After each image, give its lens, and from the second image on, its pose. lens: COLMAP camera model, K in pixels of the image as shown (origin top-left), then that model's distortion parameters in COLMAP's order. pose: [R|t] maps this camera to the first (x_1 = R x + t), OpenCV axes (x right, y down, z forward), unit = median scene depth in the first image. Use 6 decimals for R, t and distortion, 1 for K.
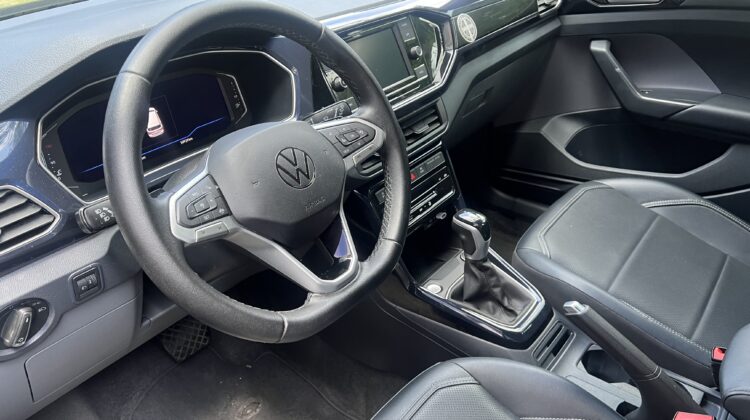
lens RADIAL K [[559.6, 0, 384.6], [0, 559.6, 212.2], [0, 0, 1]] dist [0.066856, -0.080304]
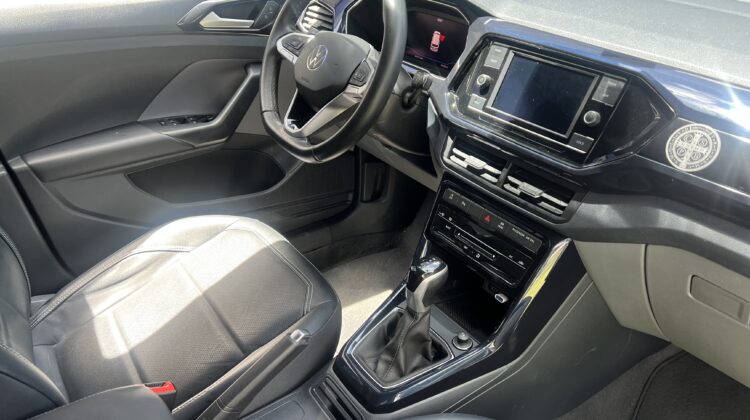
lens RADIAL K [[559.6, 0, 384.6], [0, 559.6, 212.2], [0, 0, 1]] dist [0.066856, -0.080304]
pose [[-0.260889, 0.519098, -0.813925, 1.030149], [-0.500310, 0.648356, 0.573868, -0.630094], [0.825607, 0.556930, 0.090561, 0.973352]]
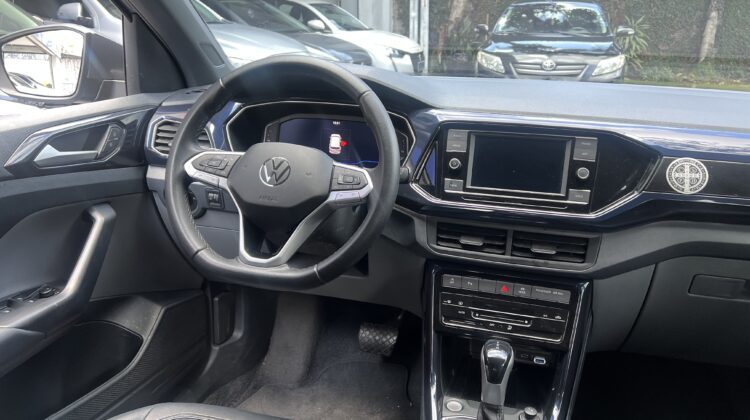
lens RADIAL K [[559.6, 0, 384.6], [0, 559.6, 212.2], [0, 0, 1]] dist [0.066856, -0.080304]
pose [[0.406086, 0.328308, -0.852824, 0.899411], [-0.504017, 0.858922, 0.090660, -0.196613], [0.762274, 0.393022, 0.514269, 0.411552]]
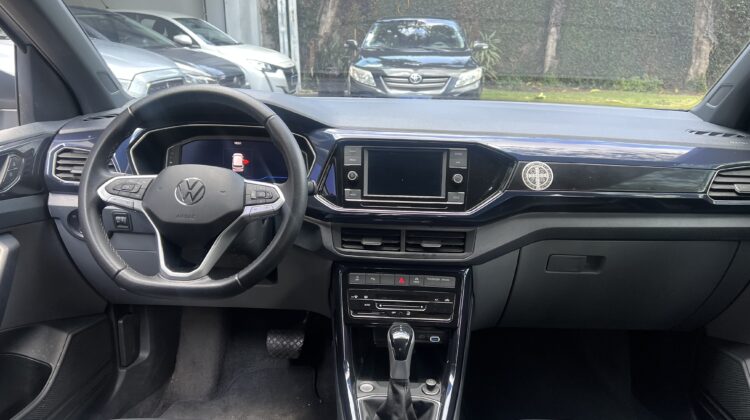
lens RADIAL K [[559.6, 0, 384.6], [0, 559.6, 212.2], [0, 0, 1]] dist [0.066856, -0.080304]
pose [[0.598484, 0.277606, -0.751500, 1.004338], [-0.450264, 0.892427, -0.028919, -0.169372], [0.662631, 0.355681, 0.659099, 0.284599]]
